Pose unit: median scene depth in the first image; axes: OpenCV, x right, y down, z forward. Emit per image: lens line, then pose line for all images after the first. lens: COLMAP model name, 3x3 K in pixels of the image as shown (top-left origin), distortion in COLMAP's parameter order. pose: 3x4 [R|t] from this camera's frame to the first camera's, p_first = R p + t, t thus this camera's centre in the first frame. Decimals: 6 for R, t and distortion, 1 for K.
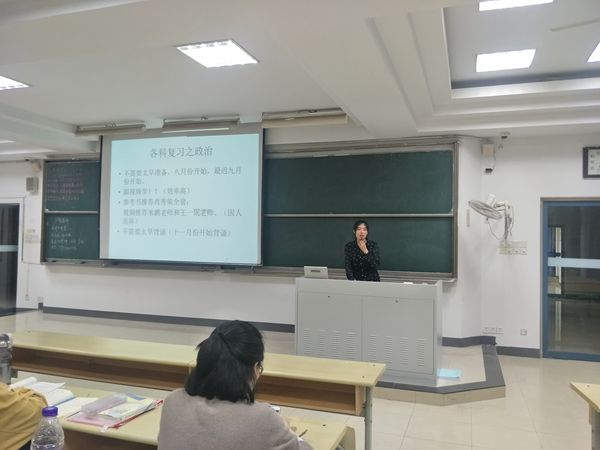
lens RADIAL K [[489.0, 0, 300.7], [0, 489.0, 228.8], [0, 0, 1]] dist [0.044088, -0.069186]
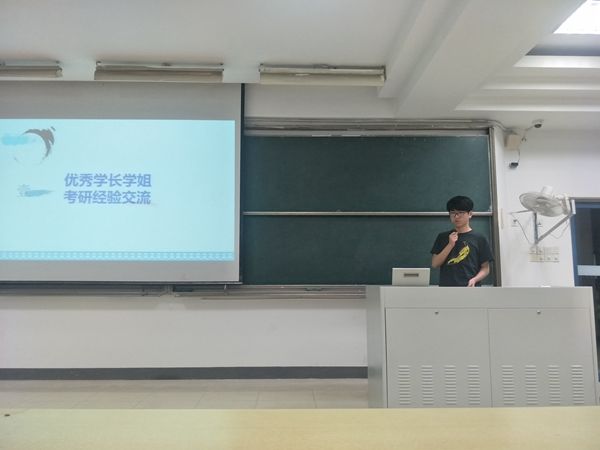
lens RADIAL K [[489.0, 0, 302.1], [0, 489.0, 228.6], [0, 0, 1]] dist [0.044088, -0.069186]
pose [[0.936533, 0.020922, 0.349954, -0.265058], [0.009129, 0.996424, -0.084002, 0.061247], [-0.350460, 0.081865, 0.932993, 0.335088]]
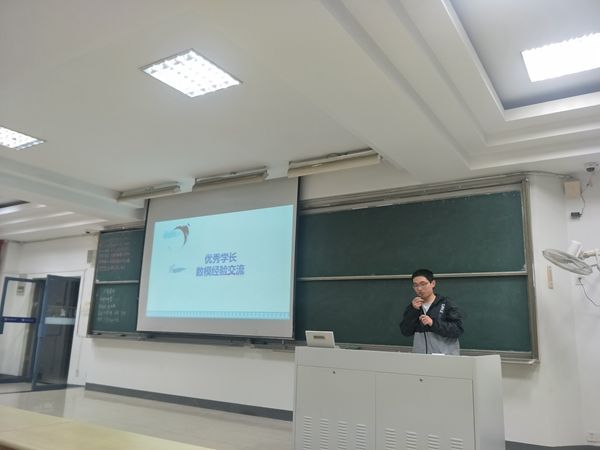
lens RADIAL K [[489.0, 0, 301.7], [0, 489.0, 226.5], [0, 0, 1]] dist [0.044088, -0.069186]
pose [[0.972468, -0.032314, -0.230787, 0.145728], [-0.012594, 0.981605, -0.190508, 0.049088], [0.232697, 0.188169, 0.954172, 0.177835]]
